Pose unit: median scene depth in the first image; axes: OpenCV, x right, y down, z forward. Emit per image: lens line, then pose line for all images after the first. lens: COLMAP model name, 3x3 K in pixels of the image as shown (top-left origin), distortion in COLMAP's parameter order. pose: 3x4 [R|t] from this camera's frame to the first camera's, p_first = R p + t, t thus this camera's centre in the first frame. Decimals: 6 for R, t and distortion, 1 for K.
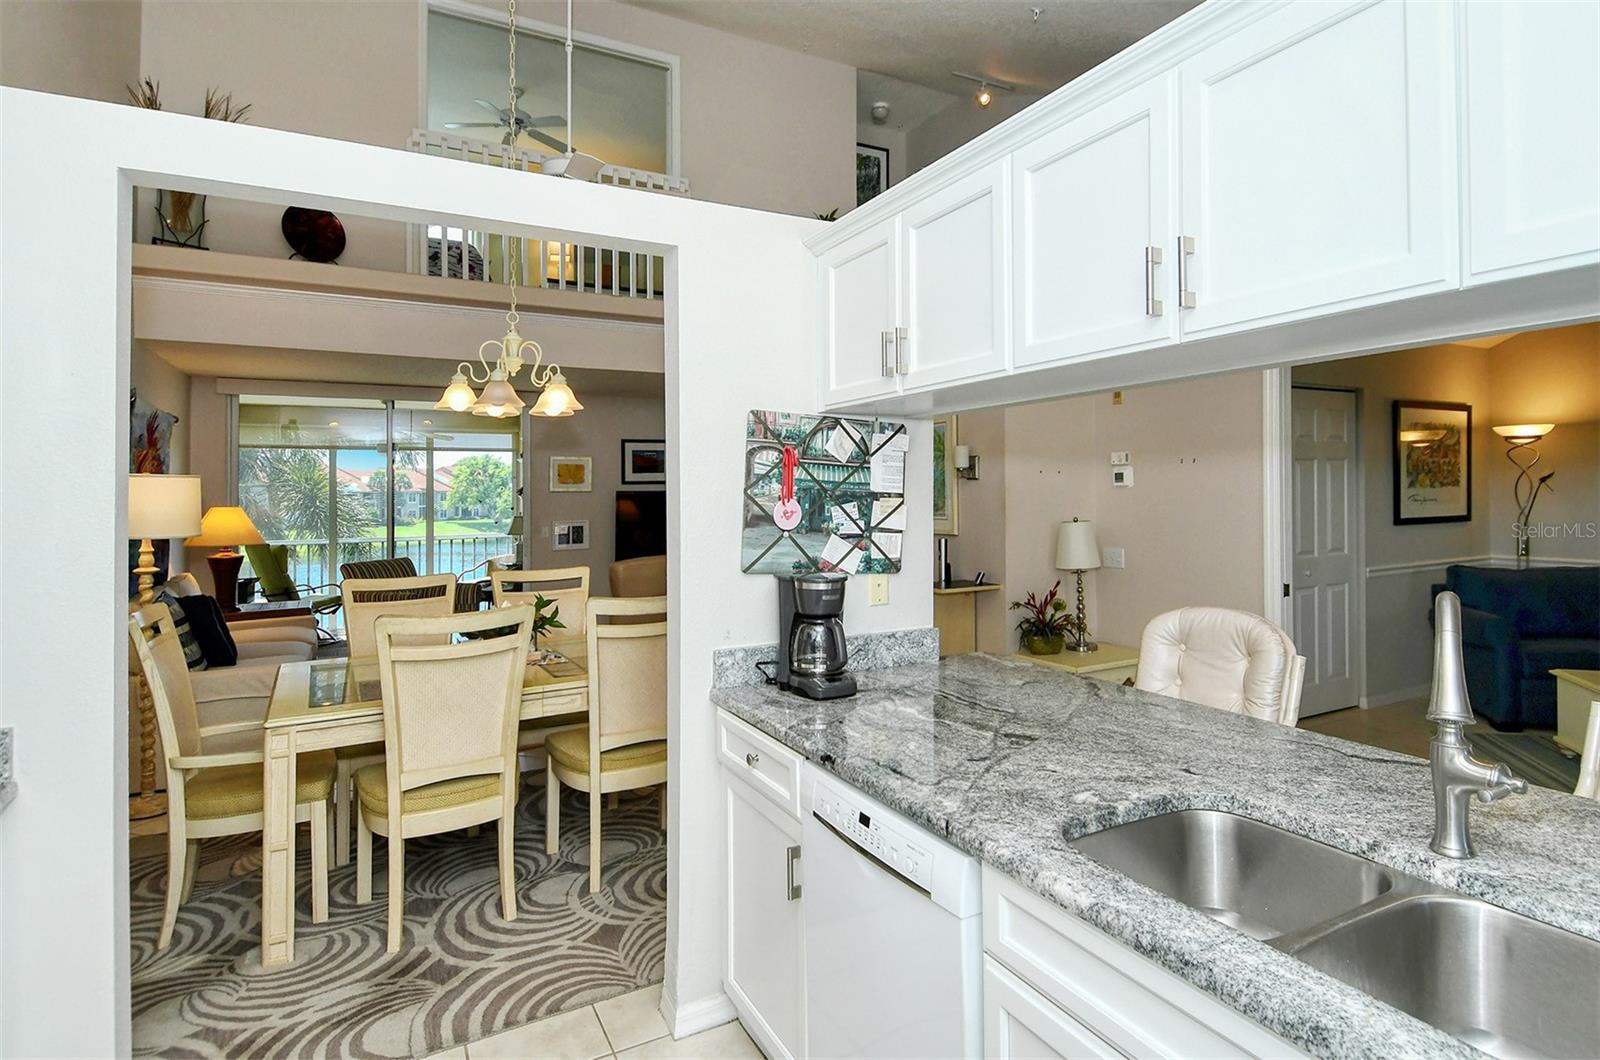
lens RADIAL K [[854.3, 0, 835.5], [0, 854.3, 483.3], [0, 0, 1]] dist [0.024390, -0.015670]
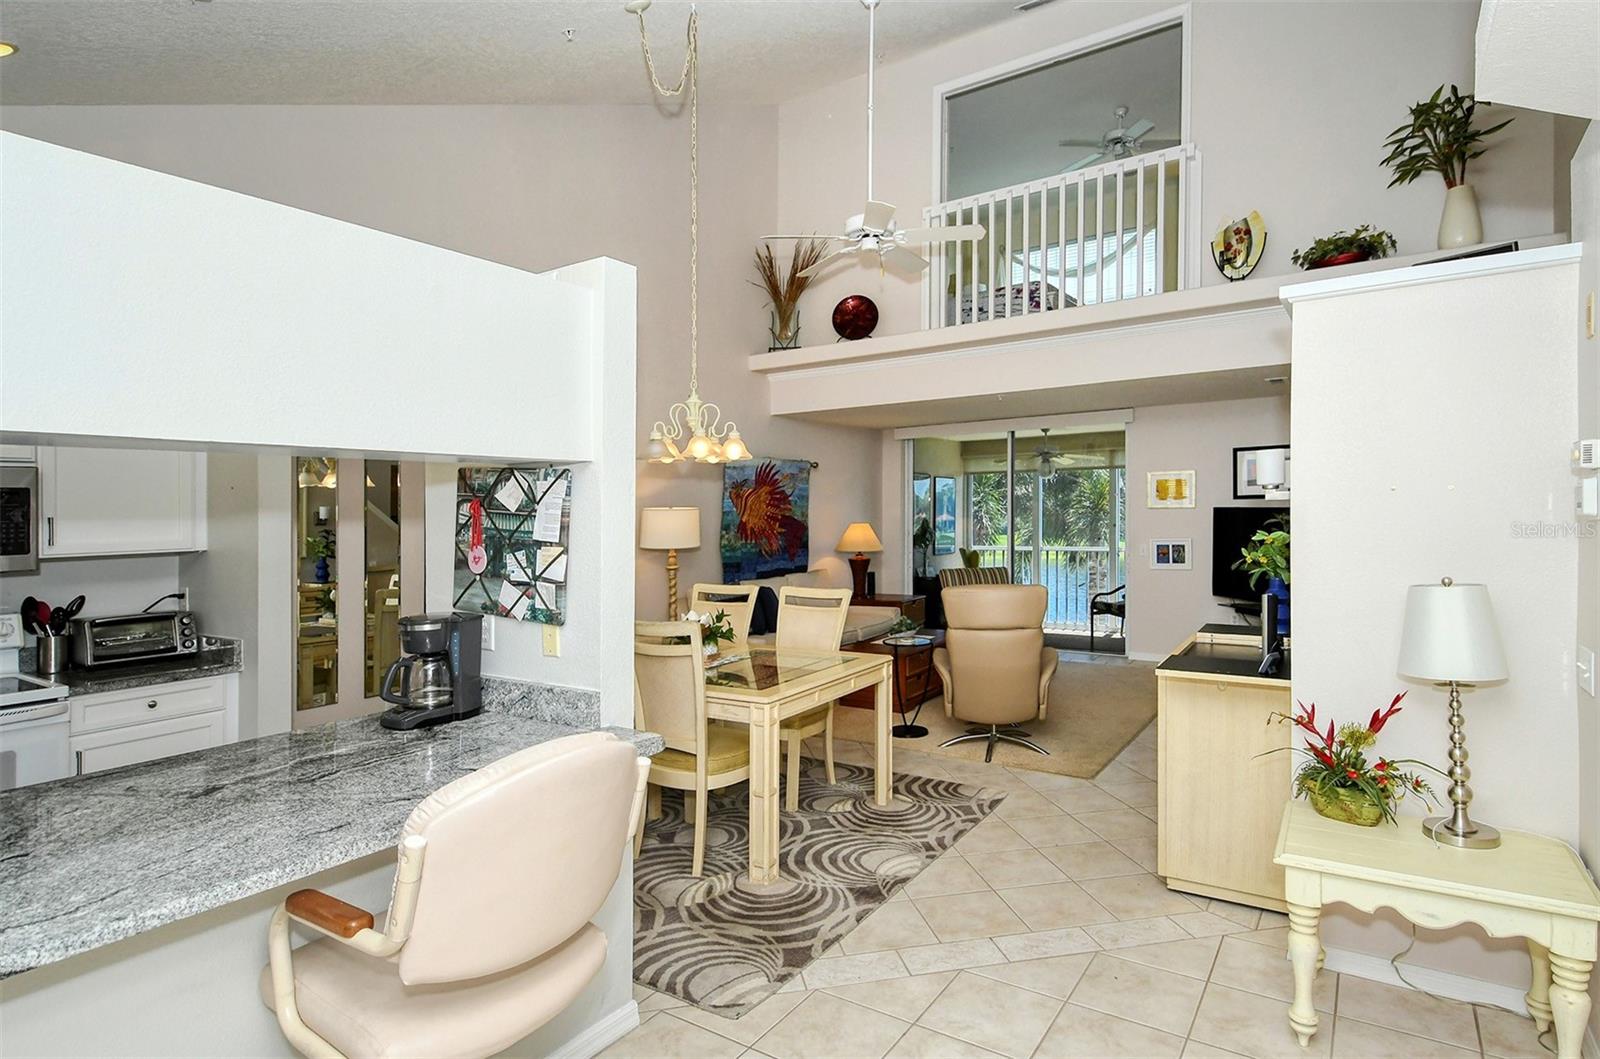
lens RADIAL K [[854.3, 0, 811.1], [0, 854.3, 524.6], [0, 0, 1]] dist [0.024390, -0.015670]
pose [[0.453133, 0.013110, -0.891347, 1.036685], [0.025898, 0.999276, 0.027864, -0.026364], [0.891067, -0.035710, 0.452465, 0.826075]]
